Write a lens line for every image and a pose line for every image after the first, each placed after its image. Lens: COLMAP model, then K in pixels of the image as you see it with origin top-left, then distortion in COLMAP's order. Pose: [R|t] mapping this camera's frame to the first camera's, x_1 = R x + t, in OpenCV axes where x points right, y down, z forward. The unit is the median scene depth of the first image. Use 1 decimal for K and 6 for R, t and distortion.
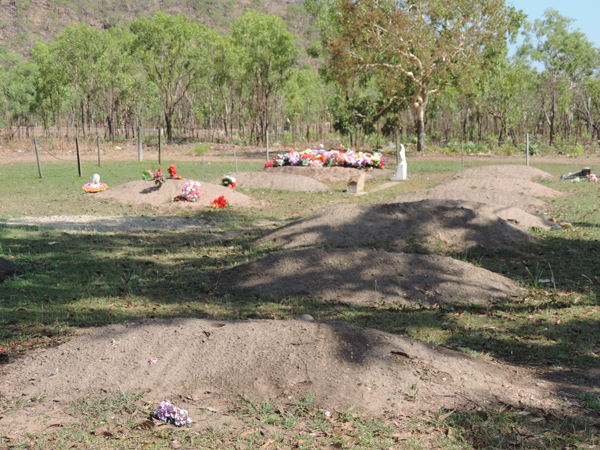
lens RADIAL K [[1047.8, 0, 300.1], [0, 1047.8, 225.1], [0, 0, 1]] dist [-0.084157, 0.000000]
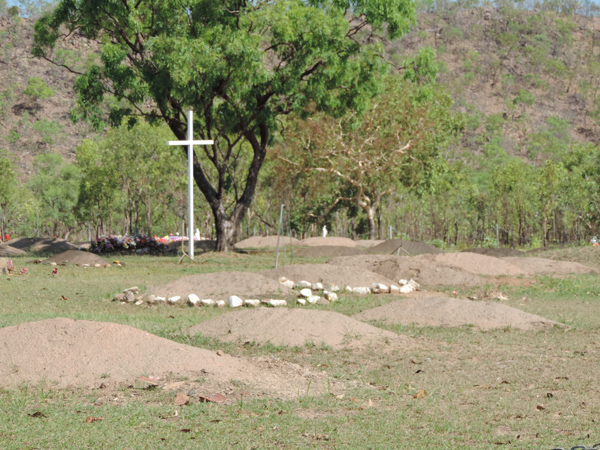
lens RADIAL K [[2090.4, 0, 300.0], [0, 2090.4, 224.8], [0, 0, 1]] dist [0.248306, 0.000000]
pose [[0.975520, -0.013091, -0.219520, 0.300326], [-0.011597, 0.993775, -0.110800, 0.082997], [0.219604, 0.110633, 0.969296, -0.627657]]
